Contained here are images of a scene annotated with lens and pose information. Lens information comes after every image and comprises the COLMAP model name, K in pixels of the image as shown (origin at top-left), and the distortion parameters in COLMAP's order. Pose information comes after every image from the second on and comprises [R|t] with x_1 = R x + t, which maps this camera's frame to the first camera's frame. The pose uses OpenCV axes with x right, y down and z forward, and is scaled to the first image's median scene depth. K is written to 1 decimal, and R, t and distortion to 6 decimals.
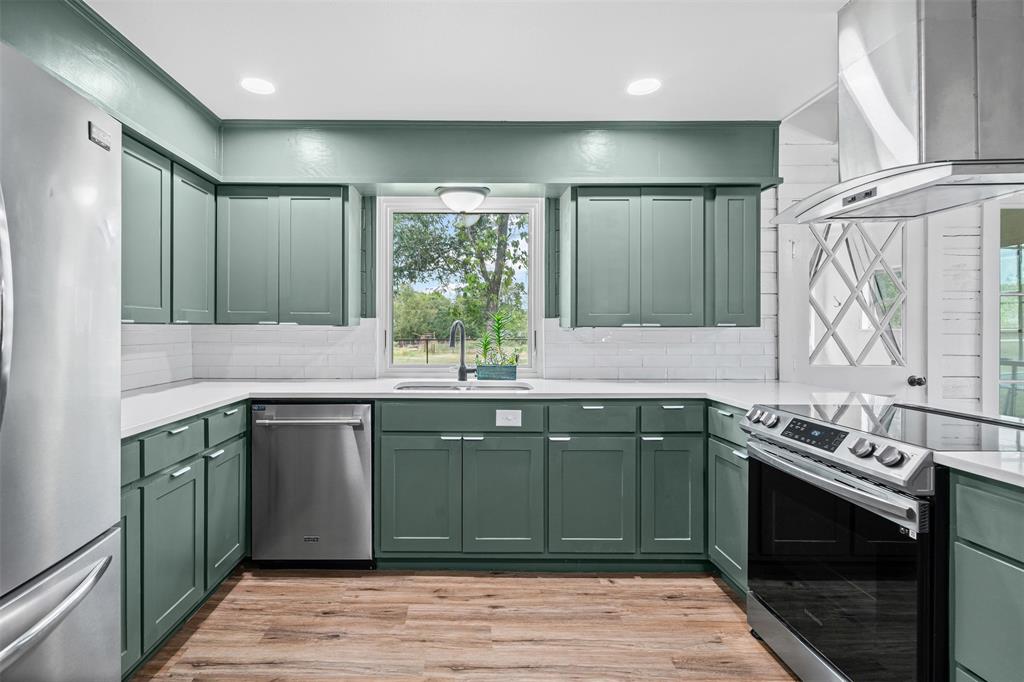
lens RADIAL K [[460.7, 0, 508.9], [0, 460.7, 330.8], [0, 0, 1]] dist [-0.007450, 0.002386]
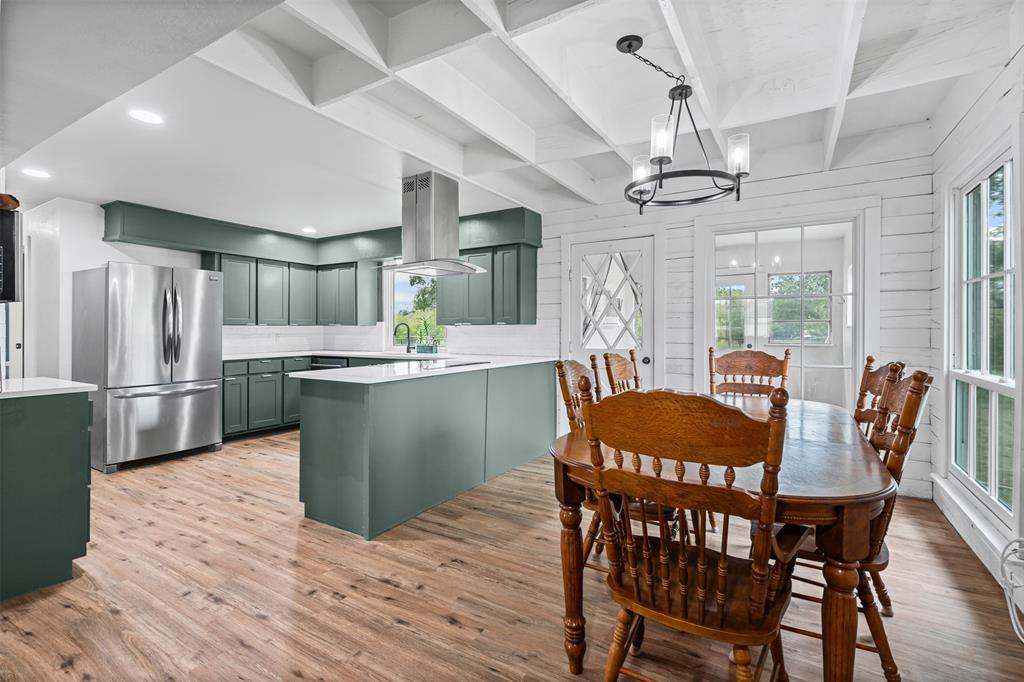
lens RADIAL K [[460.7, 0, 528.0], [0, 460.7, 323.9], [0, 0, 1]] dist [-0.007450, 0.002386]
pose [[0.871374, -0.009706, -0.490524, 1.323064], [0.003933, 0.999910, -0.012800, 0.011199], [0.490604, 0.009224, 0.871334, -0.470476]]
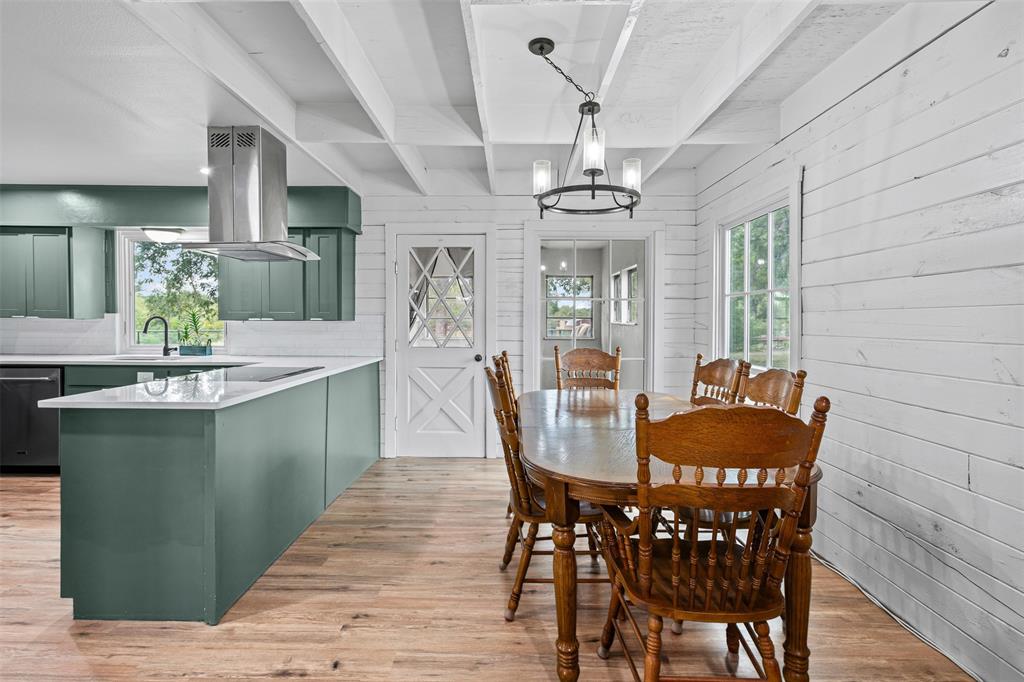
lens RADIAL K [[460.7, 0, 510.5], [0, 460.7, 320.4], [0, 0, 1]] dist [-0.007450, 0.002386]
pose [[0.999986, 0.004988, 0.001805, 1.023699], [-0.004989, 0.999987, 0.000514, -0.012311], [-0.001802, -0.000523, 0.999998, -0.487000]]
